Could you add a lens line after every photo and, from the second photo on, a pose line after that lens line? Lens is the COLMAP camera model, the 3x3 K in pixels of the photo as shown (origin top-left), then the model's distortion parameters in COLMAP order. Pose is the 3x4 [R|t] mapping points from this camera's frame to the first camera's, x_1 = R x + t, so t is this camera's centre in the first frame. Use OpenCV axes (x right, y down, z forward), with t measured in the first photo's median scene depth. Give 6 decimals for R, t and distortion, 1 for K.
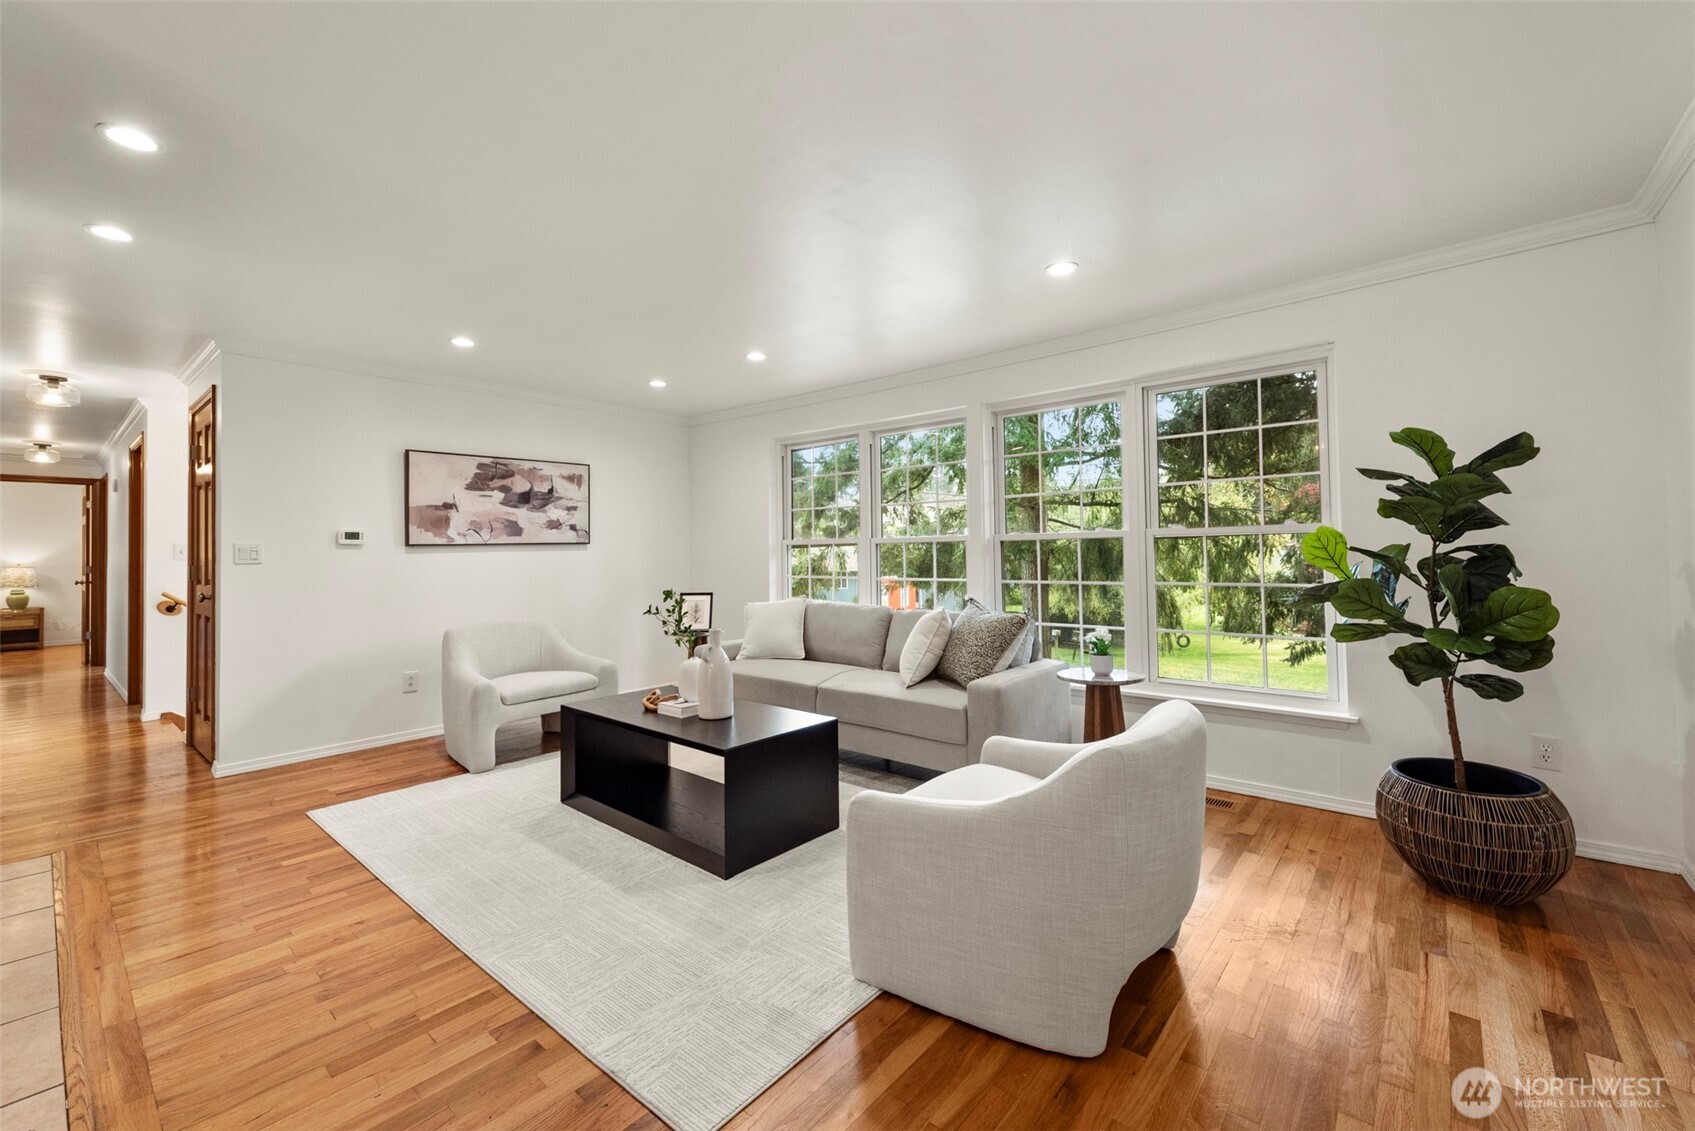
lens RADIAL K [[687.3, 0, 846.2], [0, 687.3, 539.5], [0, 0, 1]] dist [-0.001404, -0.000563]
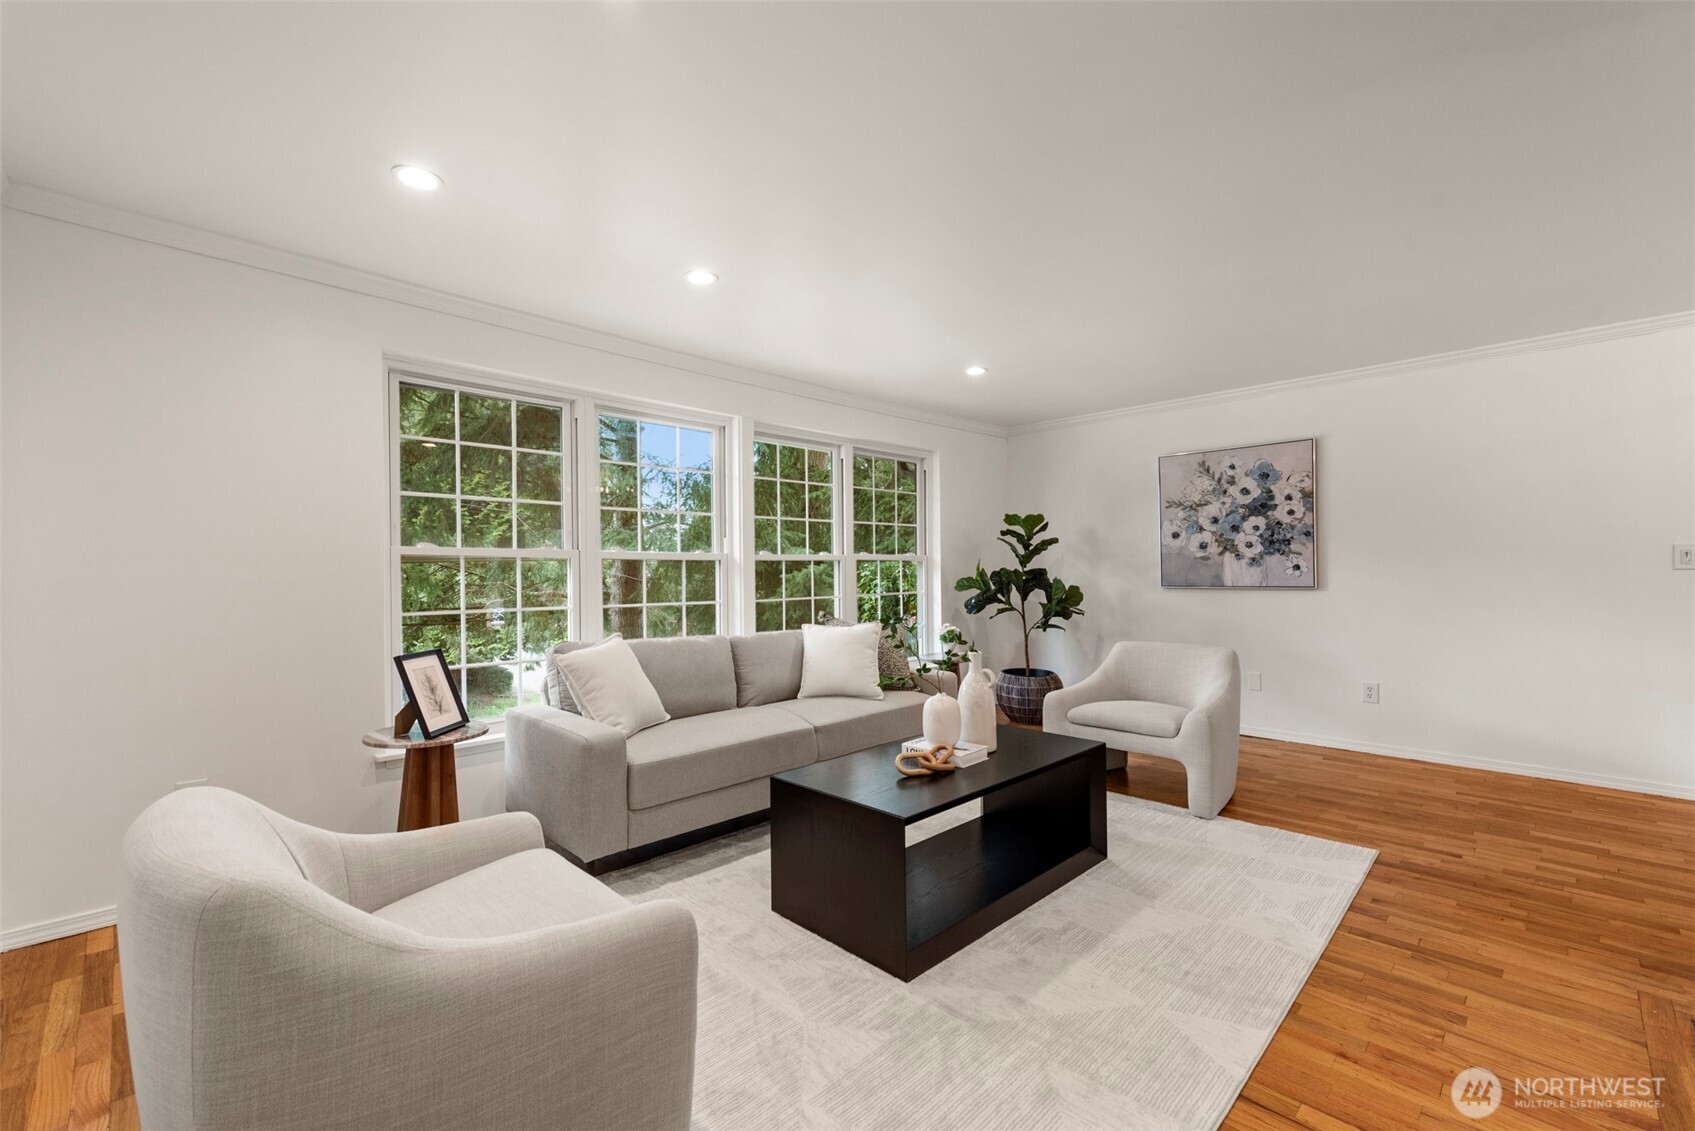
lens RADIAL K [[718.2, 0, 847.5], [0, 718.2, 565.5], [0, 0, 1]] dist [0.003193, 0.000874]
pose [[0.079632, 0.019054, 0.996642, -1.858668], [-0.016704, 0.999702, -0.017778, 0.062244], [-0.996684, -0.015232, 0.079926, 1.790411]]
